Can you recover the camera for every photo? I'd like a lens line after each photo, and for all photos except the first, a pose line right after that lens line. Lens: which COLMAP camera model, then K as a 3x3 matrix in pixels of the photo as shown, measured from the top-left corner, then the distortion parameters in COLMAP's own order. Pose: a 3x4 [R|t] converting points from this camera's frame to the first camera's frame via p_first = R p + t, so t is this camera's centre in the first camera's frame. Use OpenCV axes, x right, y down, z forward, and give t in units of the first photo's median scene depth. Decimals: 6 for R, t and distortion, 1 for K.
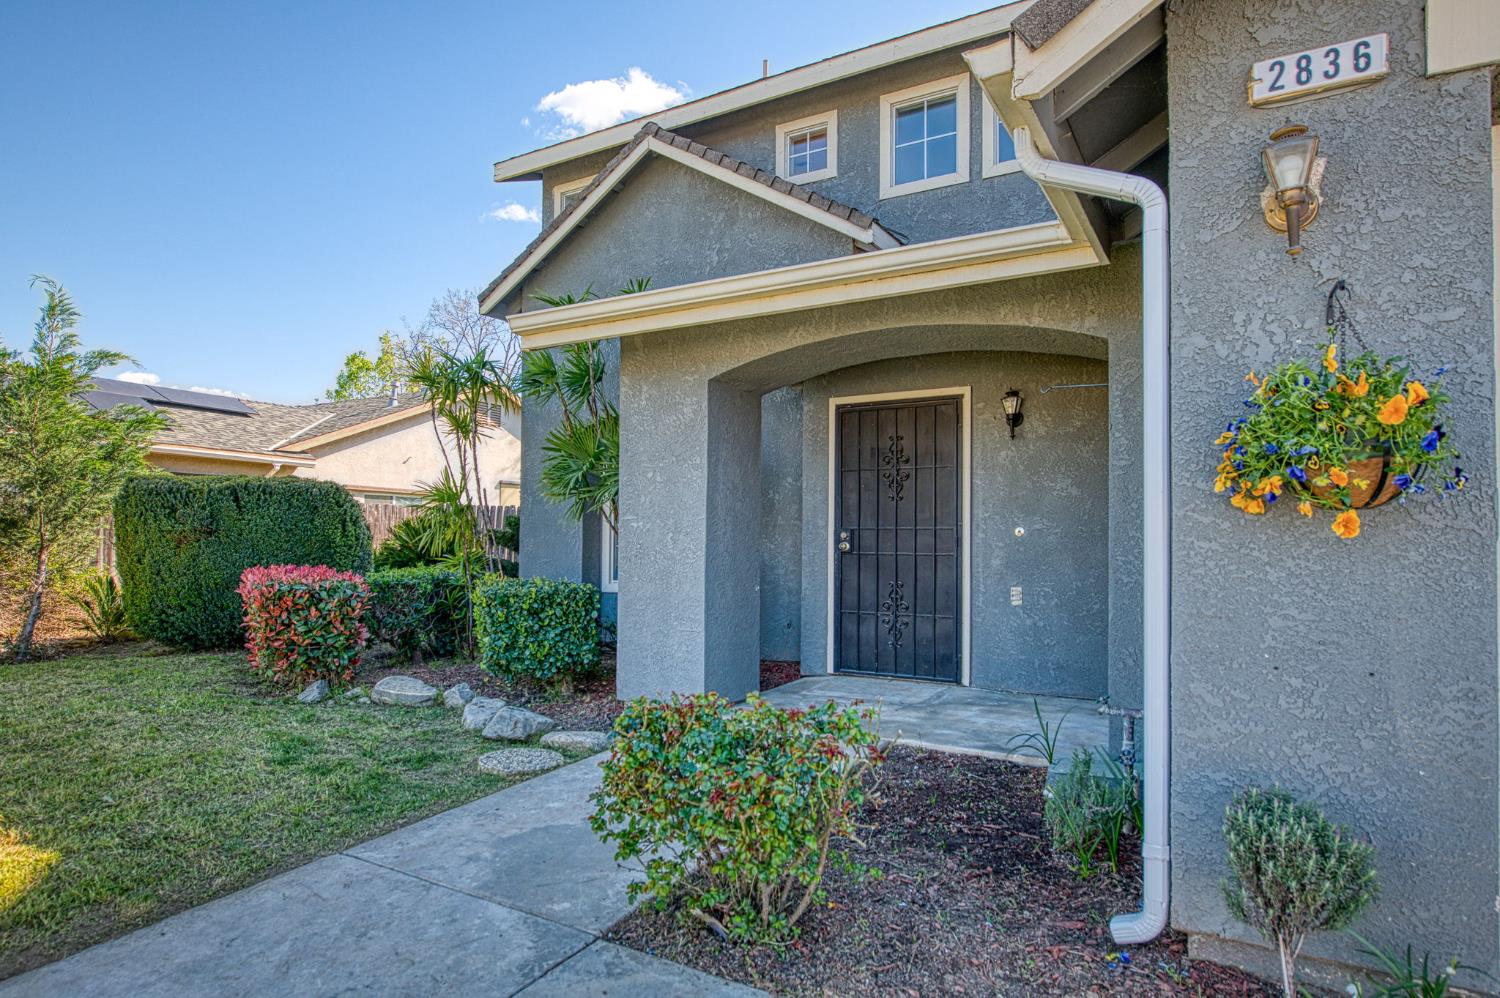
lens RADIAL K [[840.6, 0, 720.8], [0, 840.6, 542.0], [0, 0, 1]] dist [-0.047308, -0.006232]
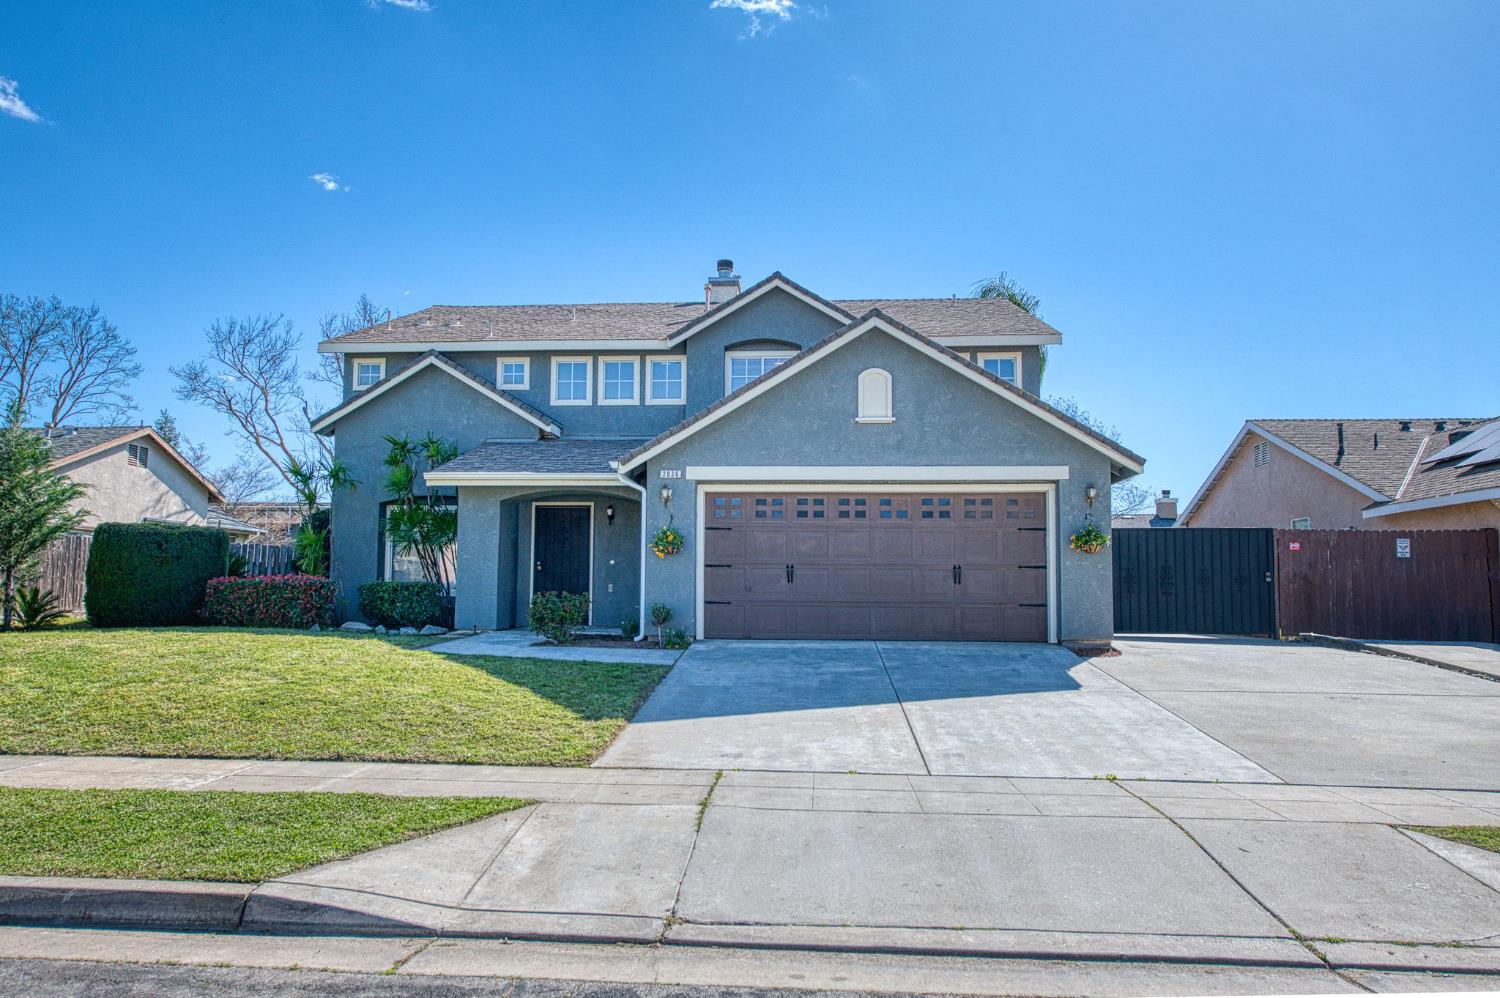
lens RADIAL K [[1068.3, 0, 726.6], [0, 1068.3, 519.5], [0, 0, 1]] dist [-0.000059, -0.008630]
pose [[0.893134, 0.035213, 0.448411, -0.572322], [-0.002765, 0.997342, -0.072812, 0.067385], [-0.449783, 0.063792, 0.890857, -1.485843]]
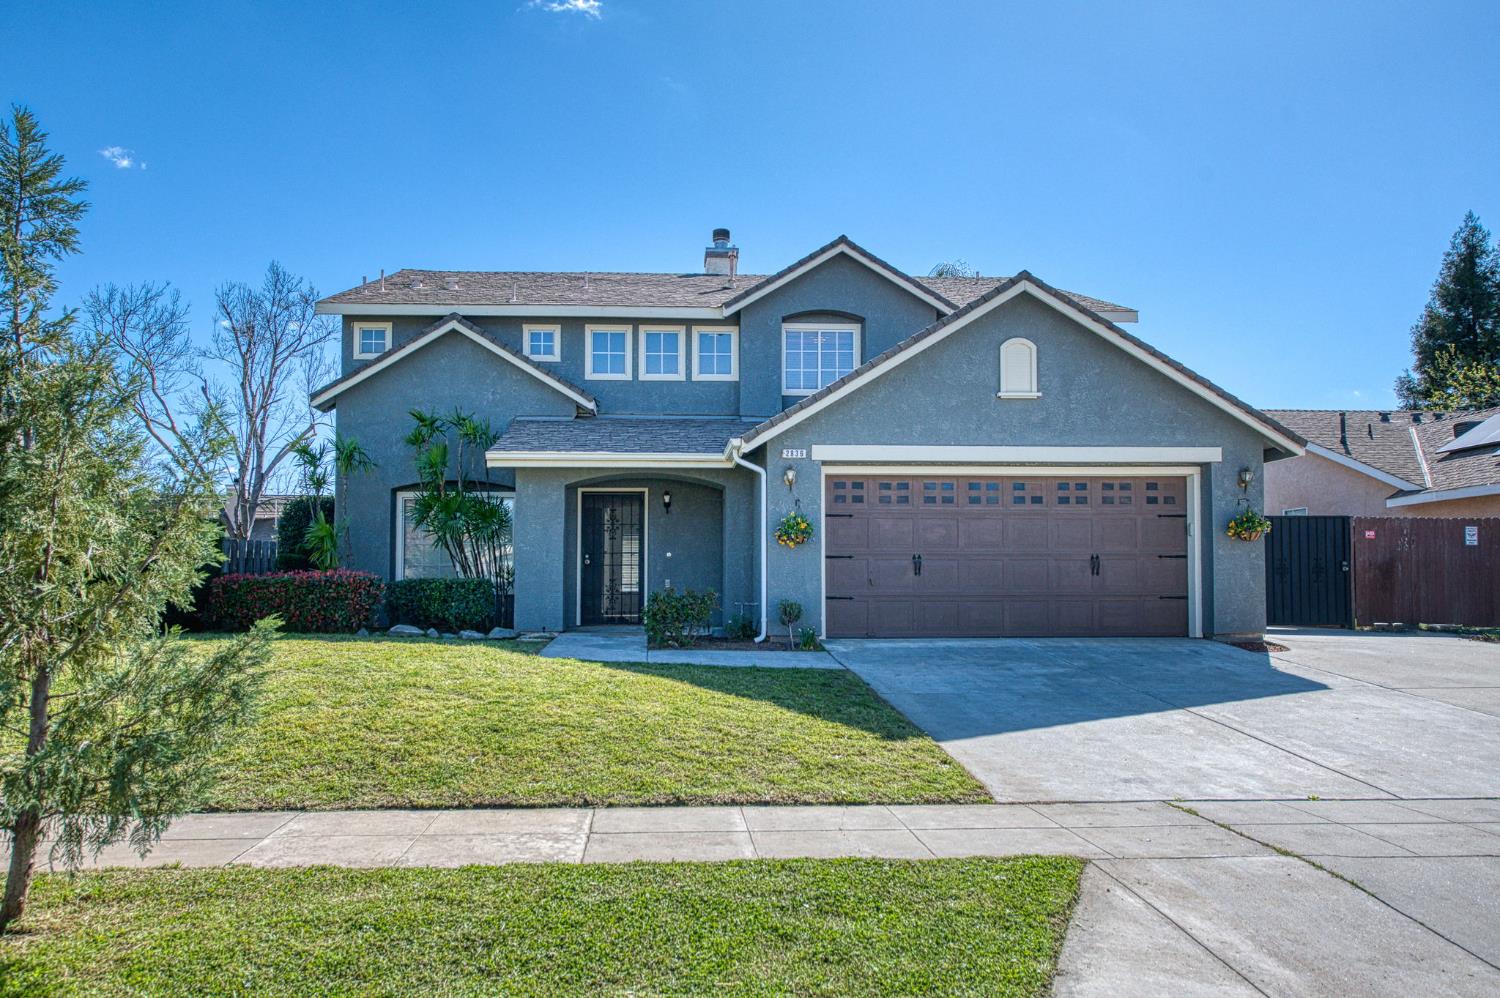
lens RADIAL K [[1068.3, 0, 692.7], [0, 1068.3, 551.4], [0, 0, 1]] dist [-0.000059, -0.008630]
pose [[0.830096, 0.015925, 0.557393, -0.883778], [0.006688, 0.999236, -0.038508, 0.066392], [-0.557580, 0.035694, 0.829356, -1.051689]]
